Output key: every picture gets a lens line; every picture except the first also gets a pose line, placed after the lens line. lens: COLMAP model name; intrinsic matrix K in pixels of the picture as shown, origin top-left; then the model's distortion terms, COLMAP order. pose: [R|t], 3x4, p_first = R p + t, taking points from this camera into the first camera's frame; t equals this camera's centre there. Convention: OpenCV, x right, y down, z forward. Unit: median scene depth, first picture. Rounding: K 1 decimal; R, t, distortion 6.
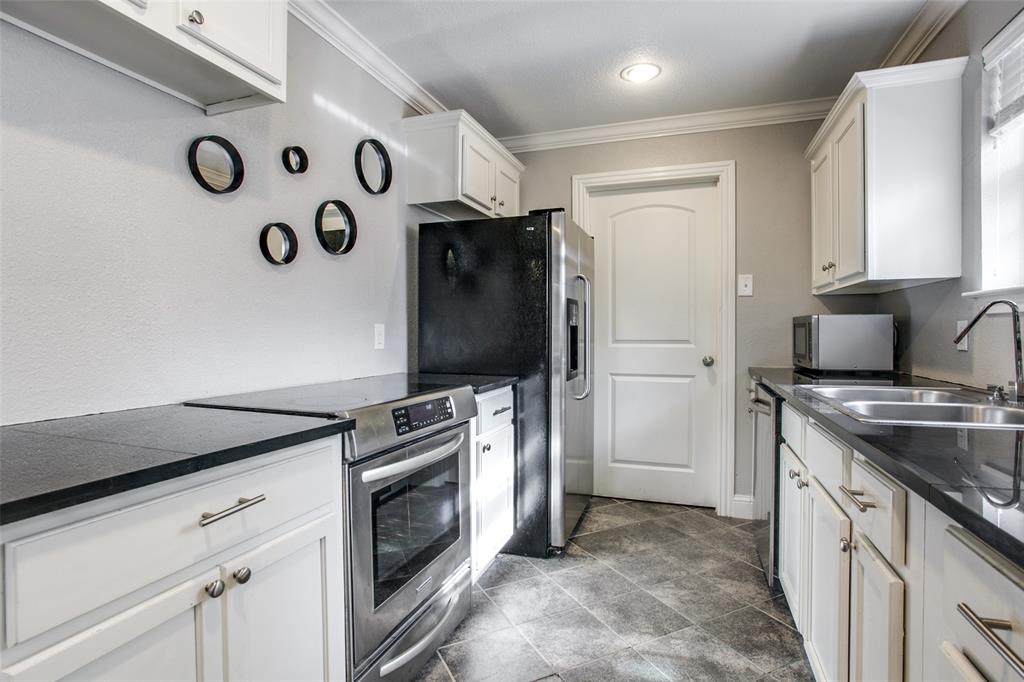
lens RADIAL K [[512.5, 0, 502.8], [0, 512.5, 338.8], [0, 0, 1]] dist [-0.044599, 0.015026]
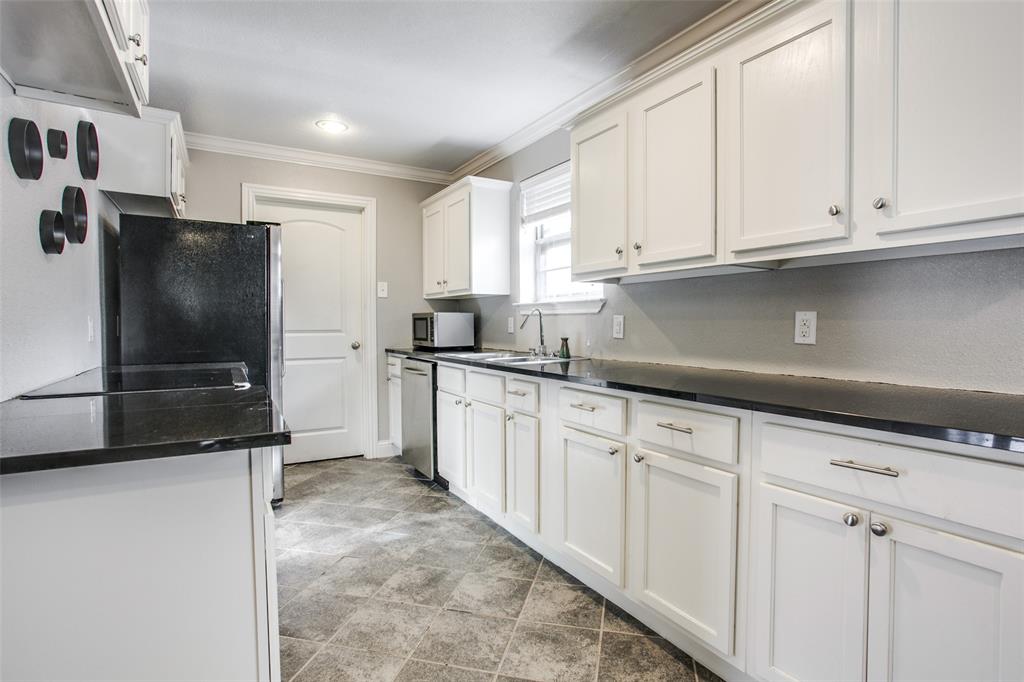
lens RADIAL K [[512.5, 0, 513.3], [0, 512.5, 332.0], [0, 0, 1]] dist [-0.044599, 0.015026]
pose [[0.637812, -0.013571, 0.770073, -0.465371], [0.010526, 0.999905, 0.008903, 0.001911], [-0.770120, 0.002427, 0.637894, -0.212574]]
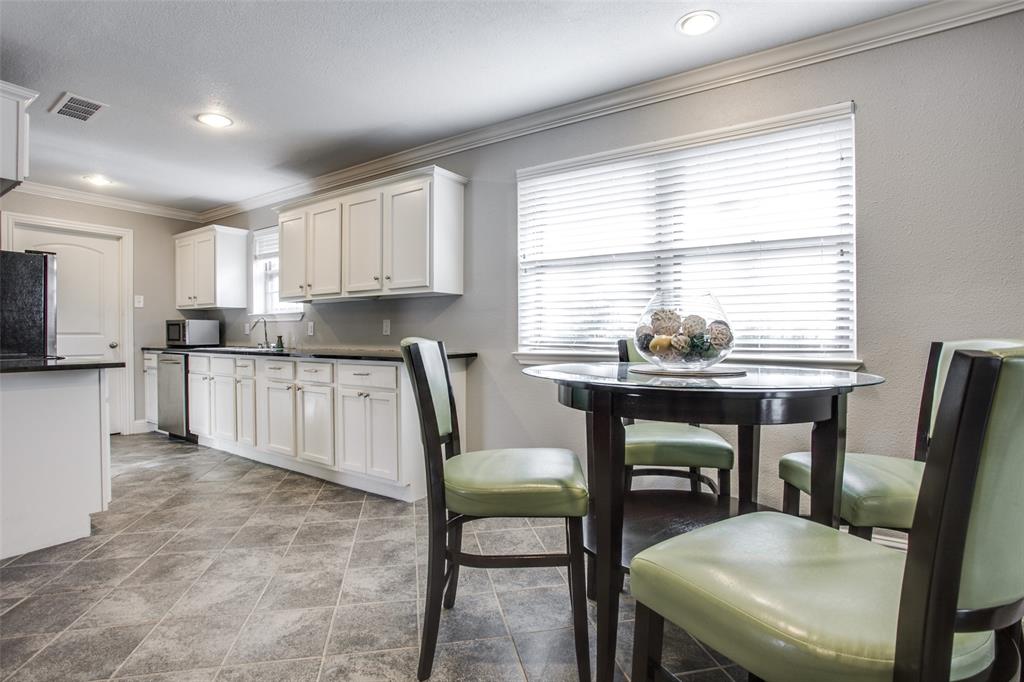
lens RADIAL K [[497.1, 0, 509.6], [0, 497.1, 340.2], [0, 0, 1]] dist [-0.040874, 0.011410]
pose [[0.254743, -0.010106, 0.966956, -1.049059], [0.011585, 0.999906, 0.007398, 0.040389], [-0.966939, 0.009318, 0.254836, -0.859693]]
